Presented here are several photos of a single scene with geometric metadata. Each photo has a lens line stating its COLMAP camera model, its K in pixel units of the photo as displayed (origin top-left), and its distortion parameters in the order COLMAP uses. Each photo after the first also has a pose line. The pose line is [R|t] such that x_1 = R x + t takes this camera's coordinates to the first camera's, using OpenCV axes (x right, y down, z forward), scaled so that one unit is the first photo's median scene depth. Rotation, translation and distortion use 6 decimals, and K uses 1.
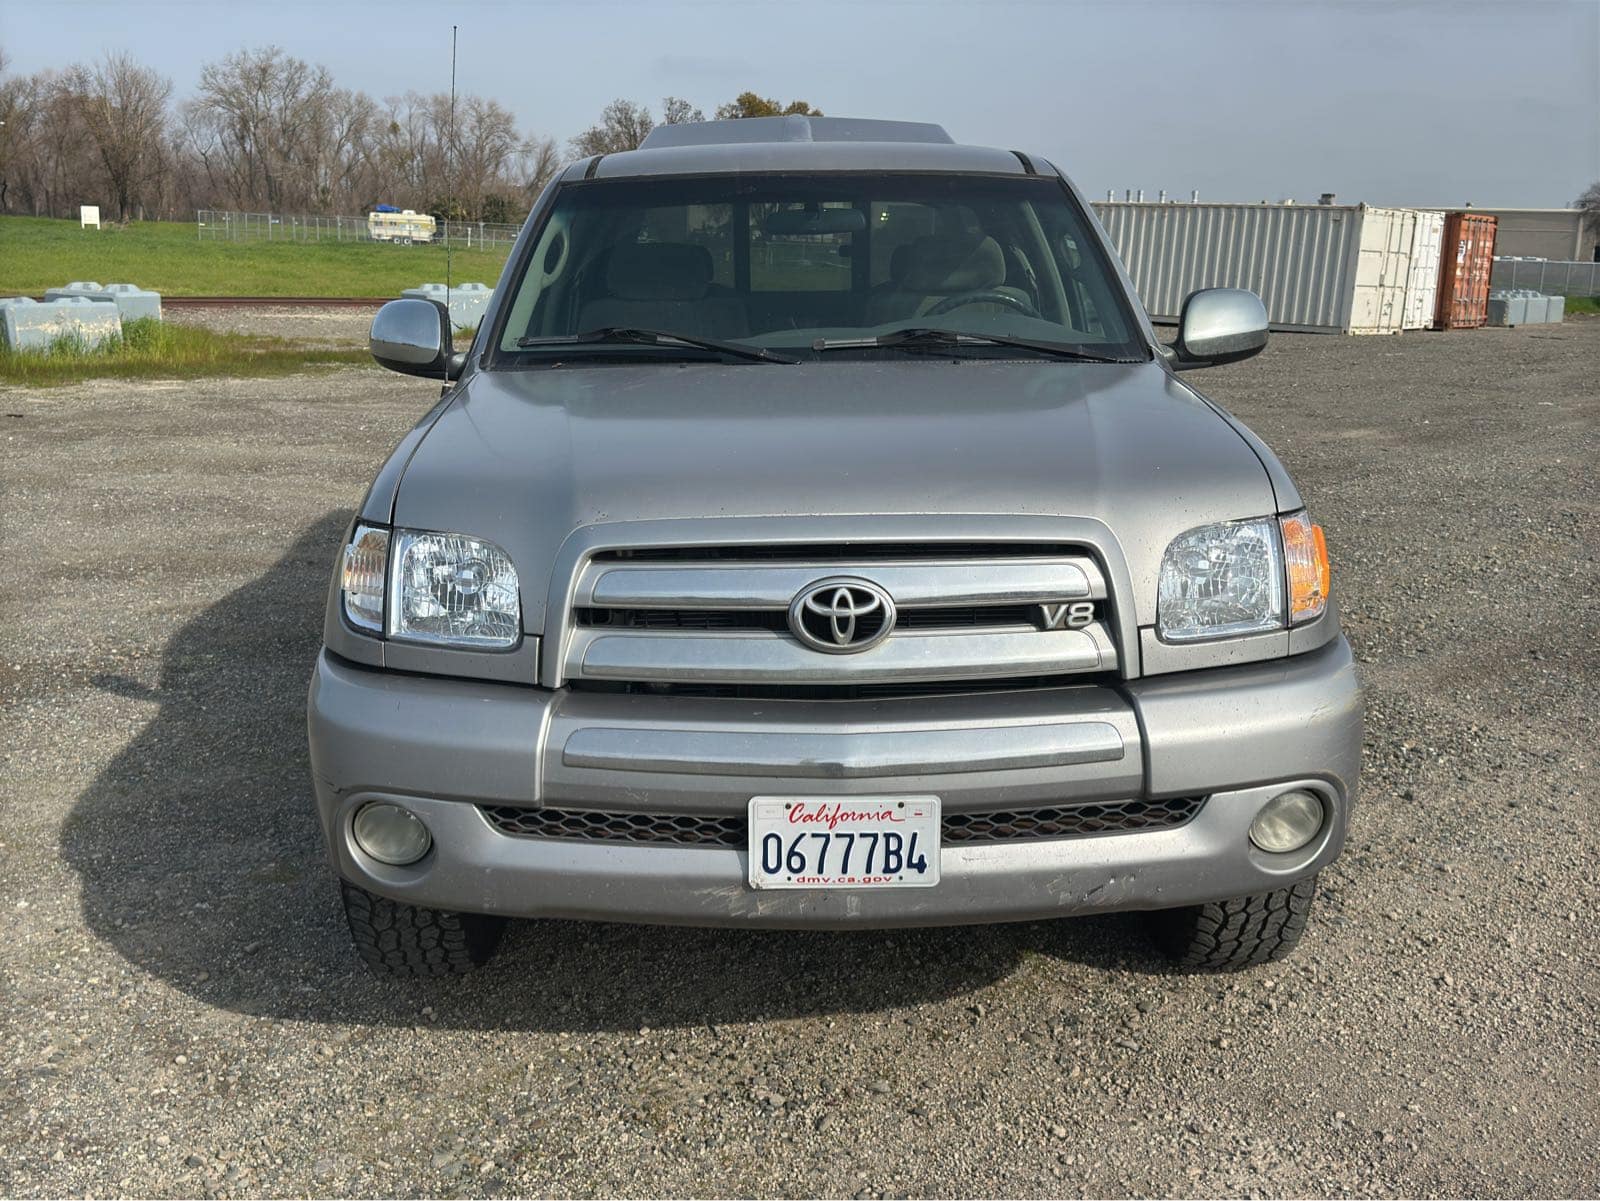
lens RADIAL K [[1657.7, 0, 800.0], [0, 1657.7, 600.5], [0, 0, 1]] dist [0.210921, -0.459642]
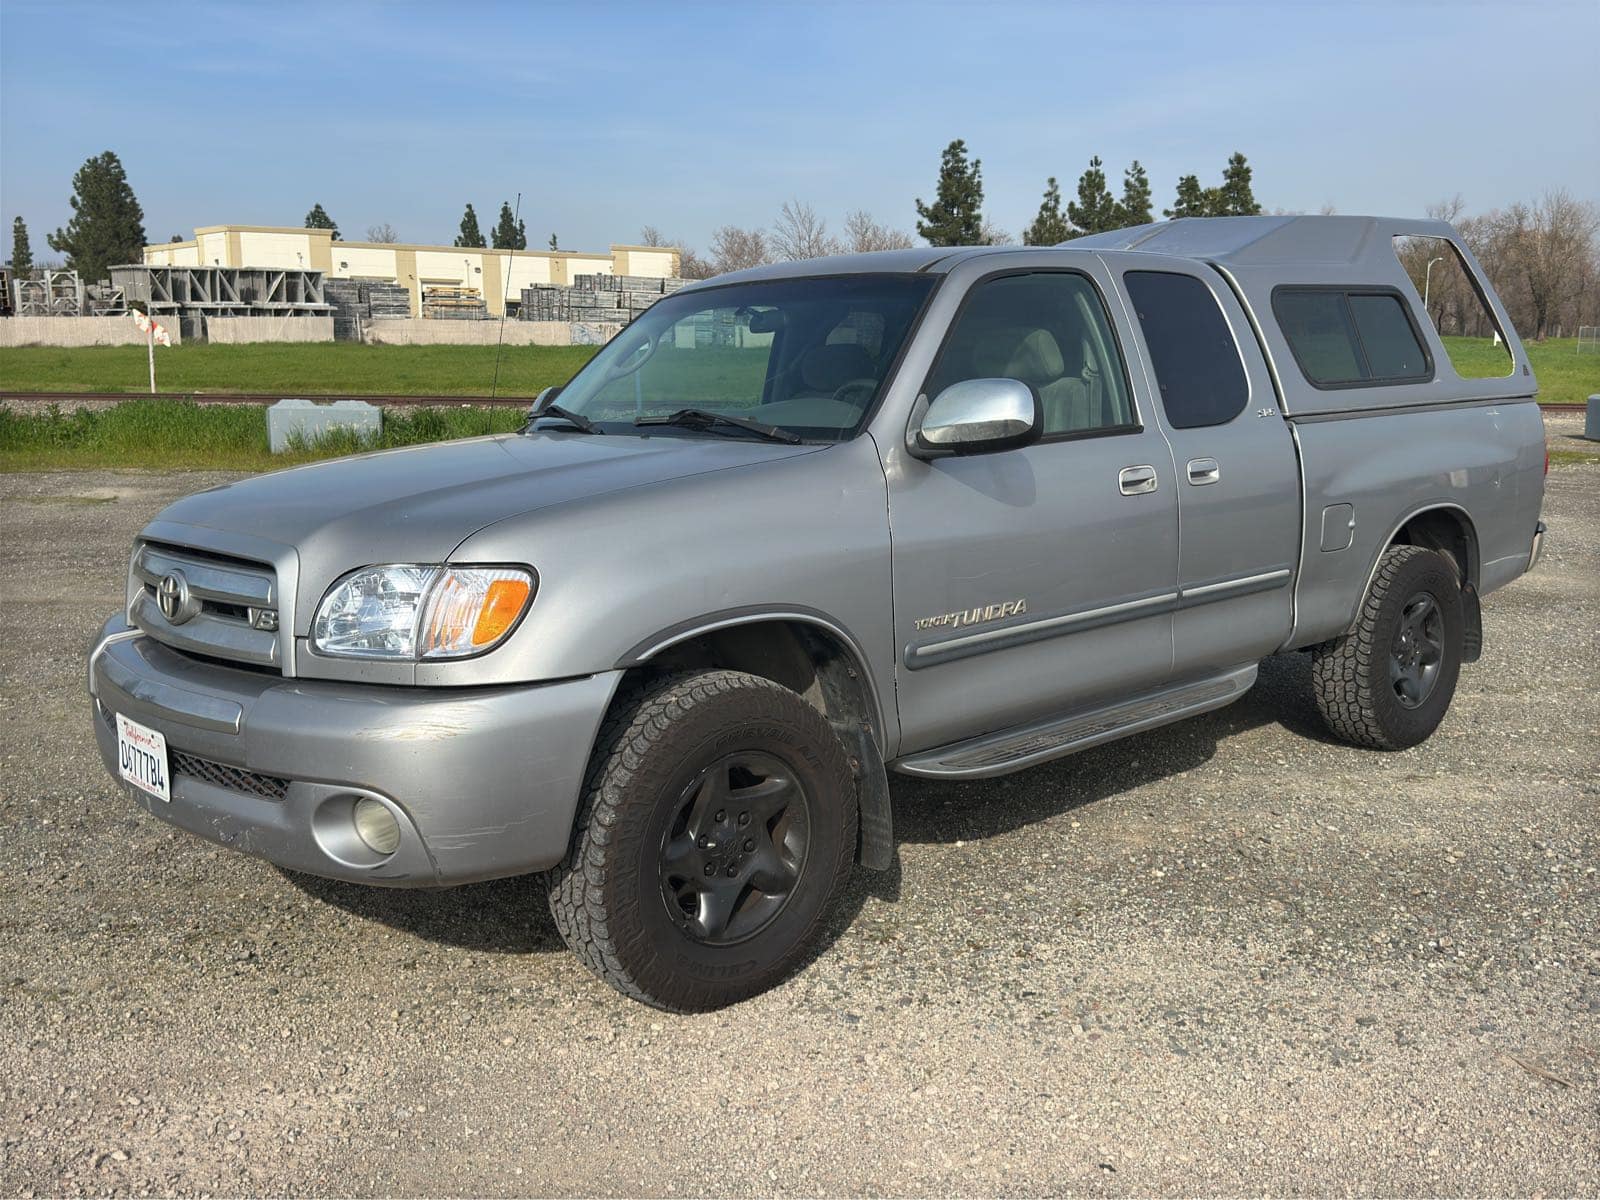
lens RADIAL K [[1438.9, 0, 806.0], [0, 1438.9, 586.4], [0, 0, 1]] dist [0.190045, -0.387013]
pose [[0.655815, 0.102185, -0.747974, 1.171884], [-0.142918, 0.989685, 0.009898, -0.079311], [0.741270, 0.100408, 0.663655, 0.520118]]
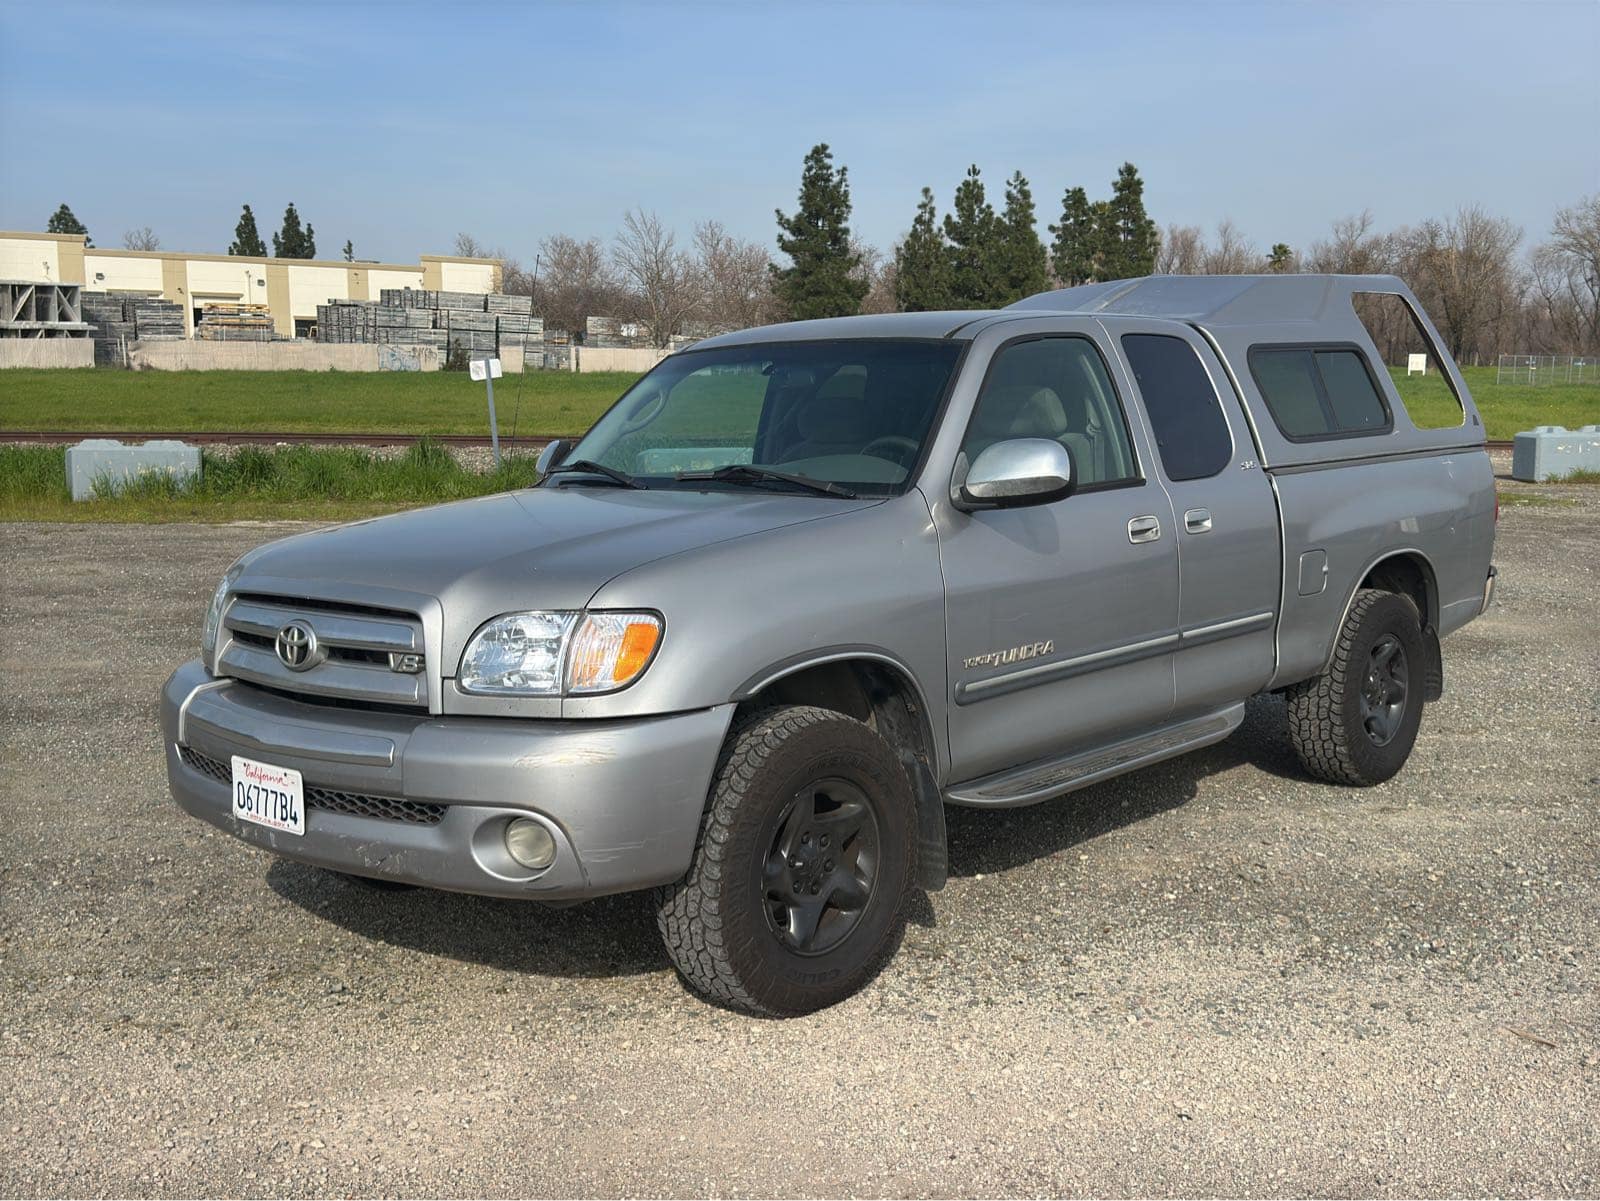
lens RADIAL K [[1657.7, 0, 800.0], [0, 1657.7, 600.5], [0, 0, 1]] dist [0.210921, -0.459642]
pose [[0.722287, 0.073579, -0.687668, 1.263848], [-0.130248, 0.991004, -0.030770, -0.039561], [0.679218, 0.111792, 0.725373, 0.183520]]
